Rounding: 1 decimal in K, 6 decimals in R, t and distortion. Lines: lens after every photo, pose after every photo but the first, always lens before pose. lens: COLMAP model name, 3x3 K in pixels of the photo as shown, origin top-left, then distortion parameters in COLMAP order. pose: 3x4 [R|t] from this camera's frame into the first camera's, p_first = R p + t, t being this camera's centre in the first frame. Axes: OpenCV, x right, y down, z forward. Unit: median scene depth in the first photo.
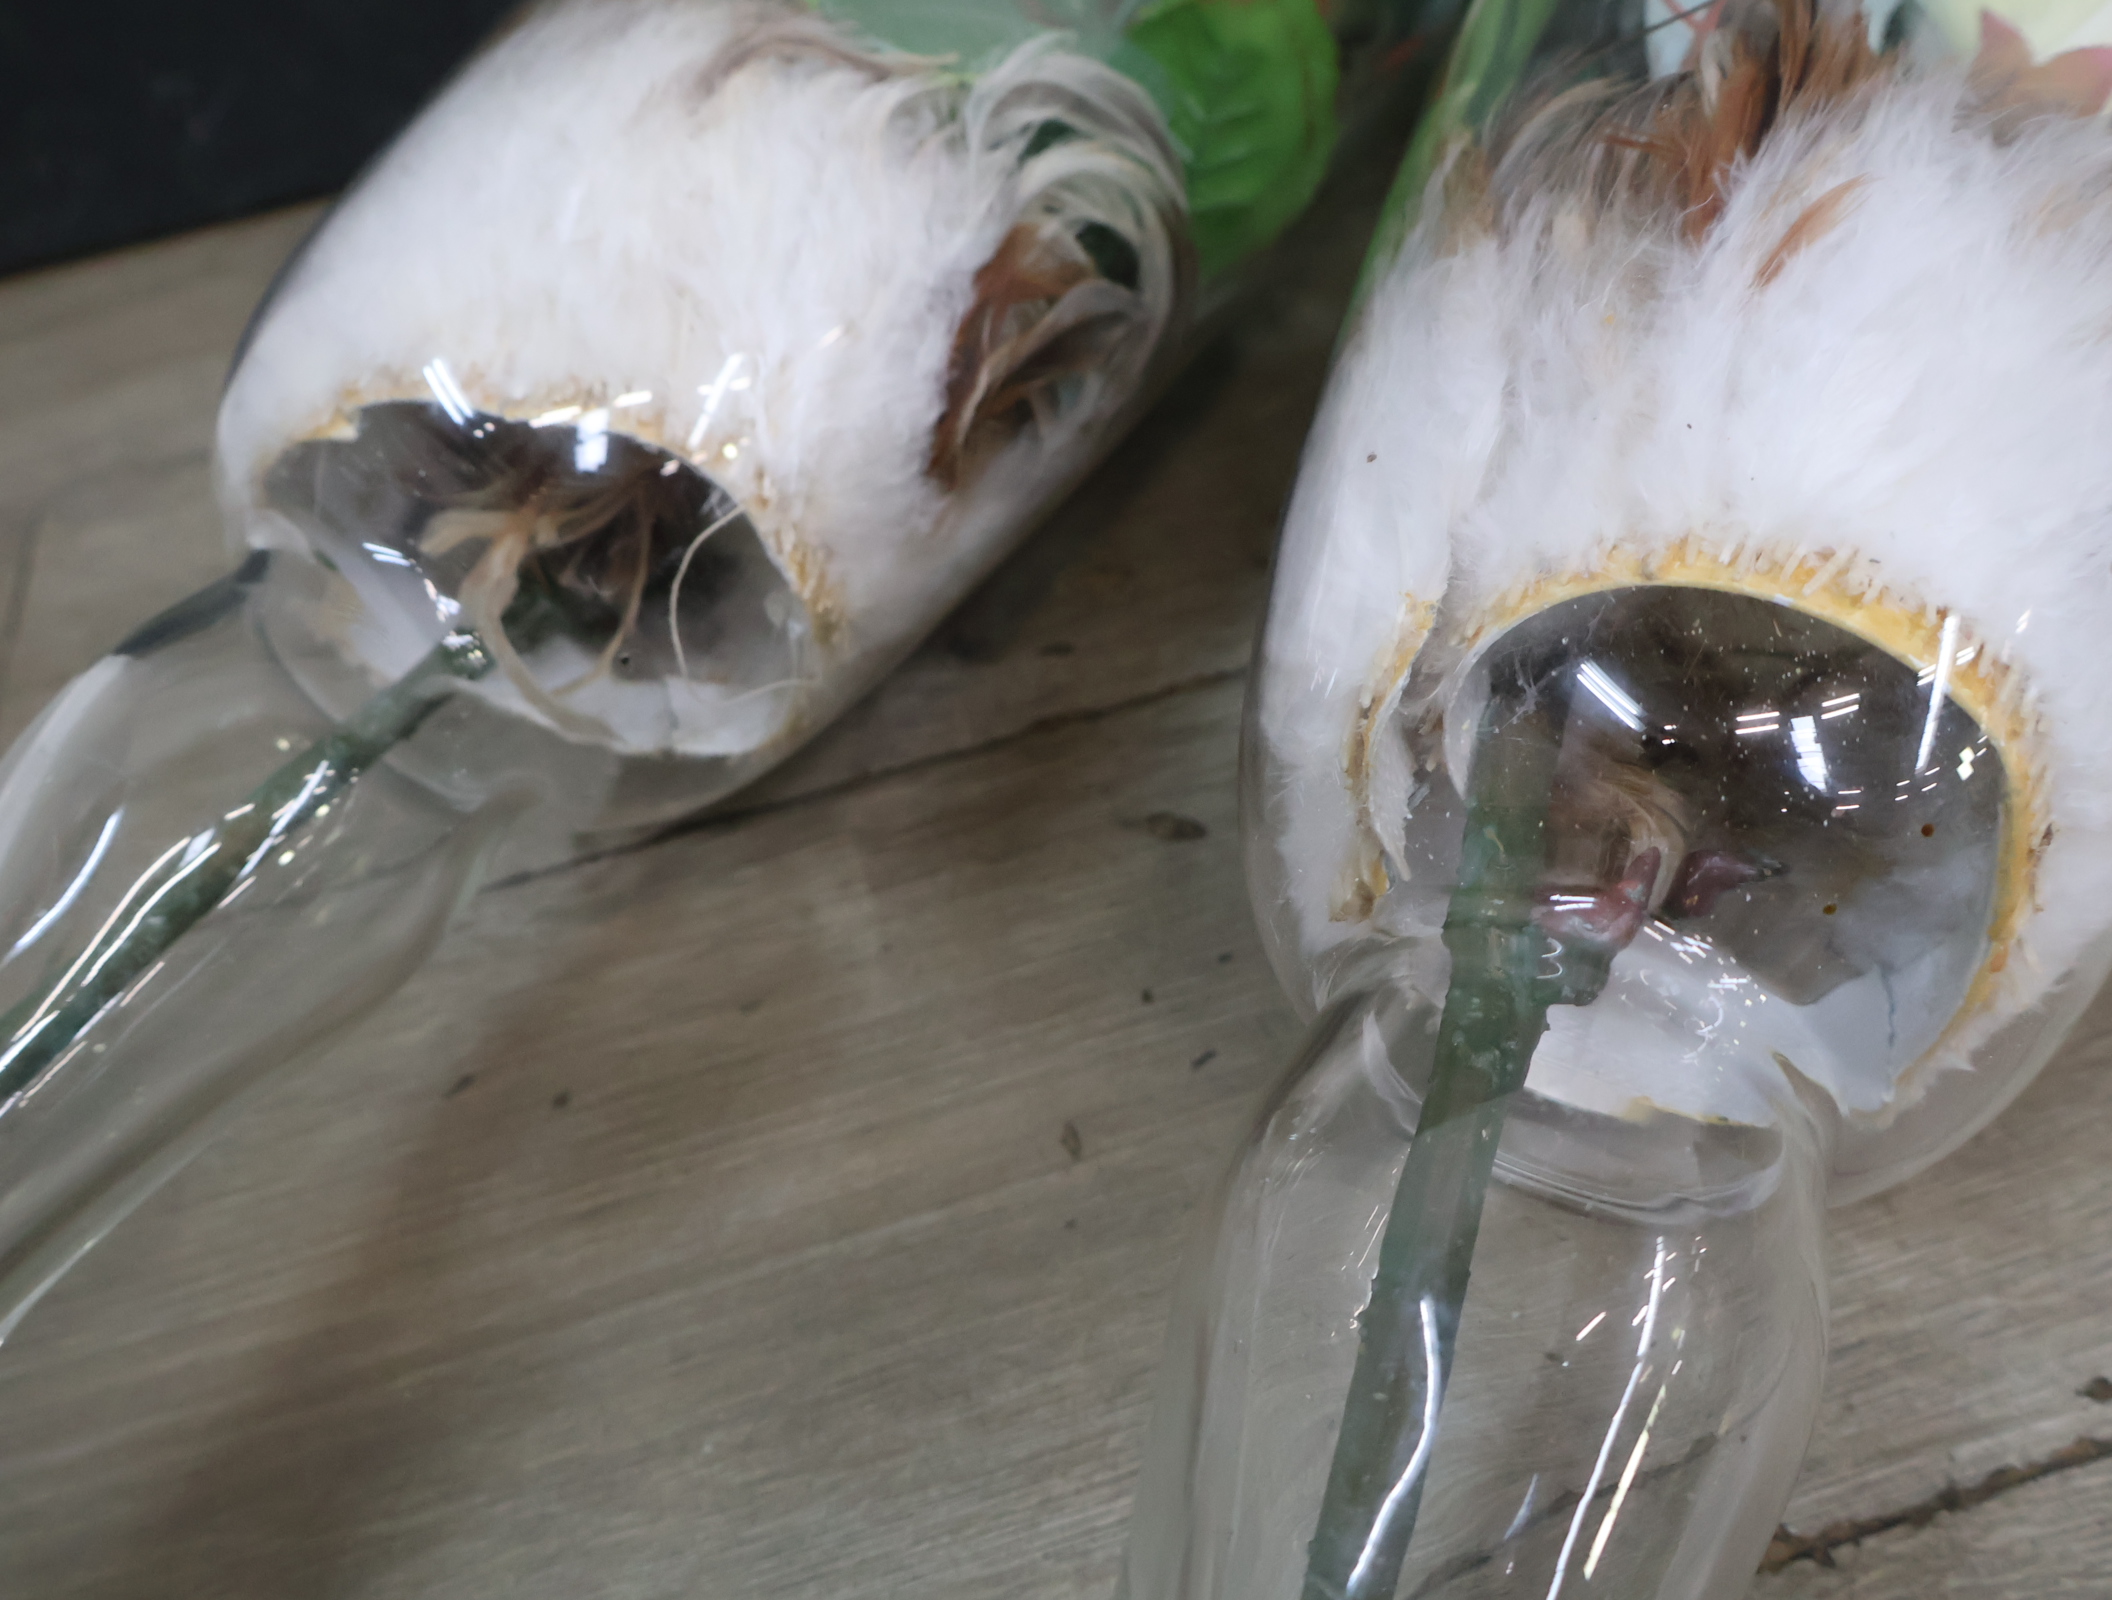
lens RADIAL K [[1995.3, 0, 1058.4], [0, 1995.3, 780.8], [0, 0, 1]] dist [-0.000214, 0.000000]
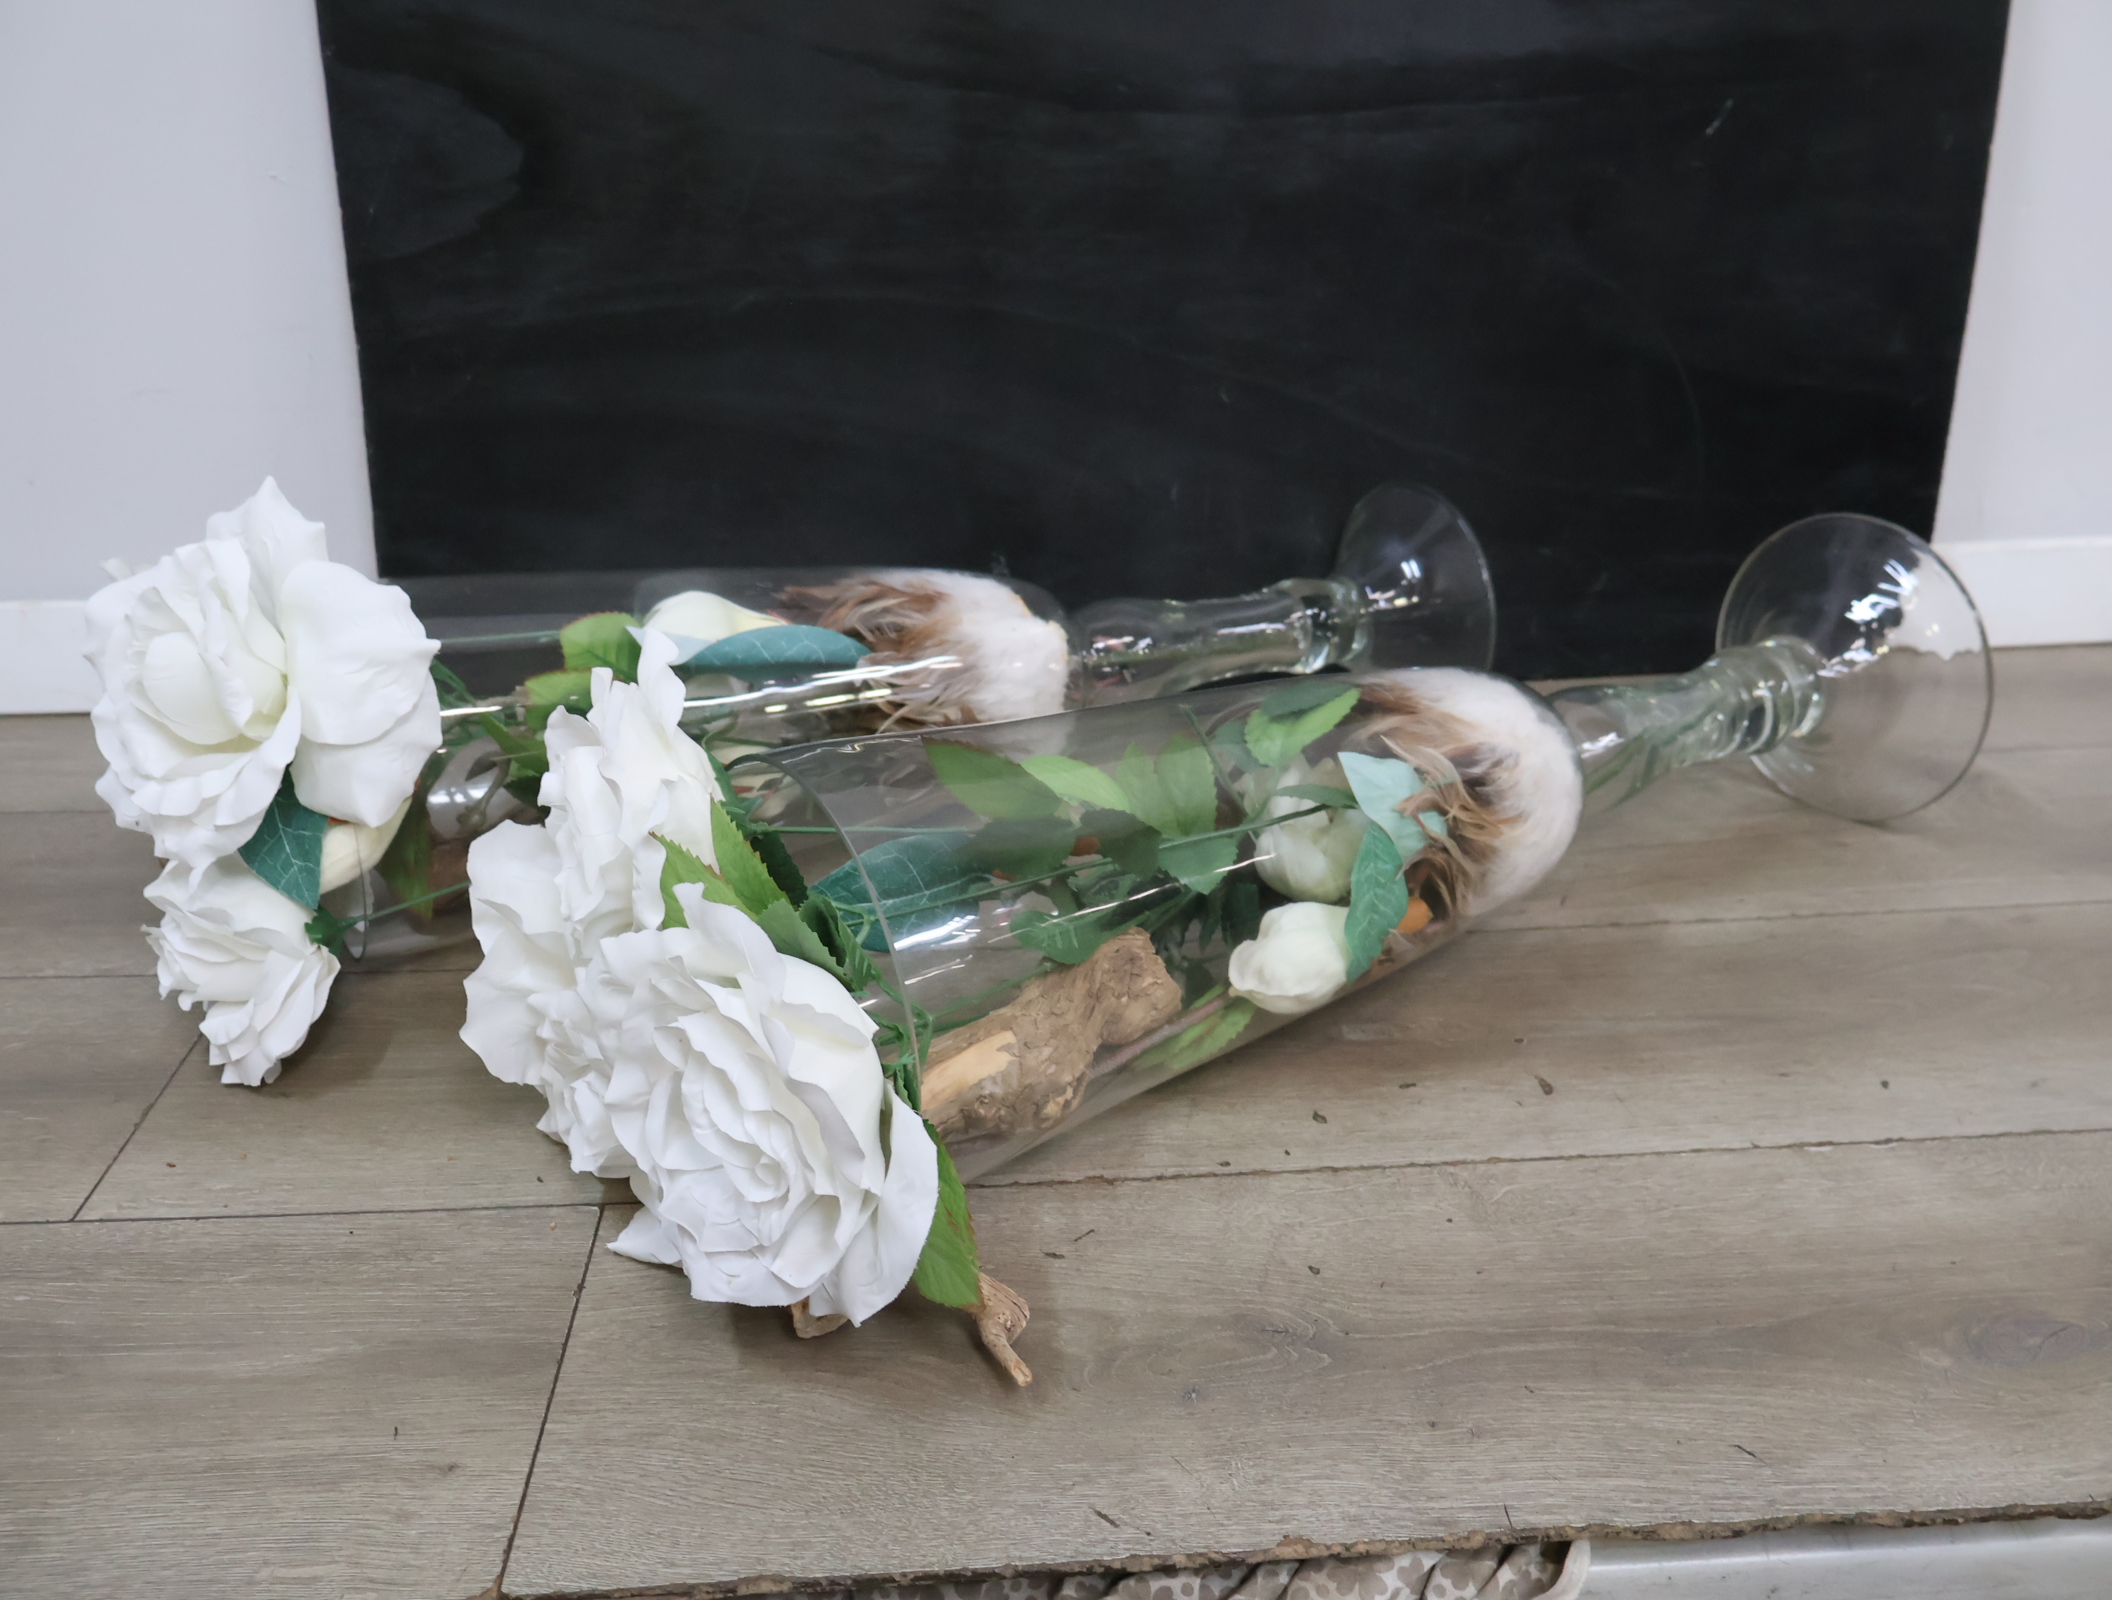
lens RADIAL K [[1995.3, 0, 1046.5], [0, 1995.3, 797.8], [0, 0, 1]] dist [-0.000214, 0.000000]
pose [[0.968311, 0.213202, -0.130075, 0.455280], [-0.245077, 0.911417, -0.330541, 0.716445], [0.048081, 0.351944, 0.934785, -1.633203]]
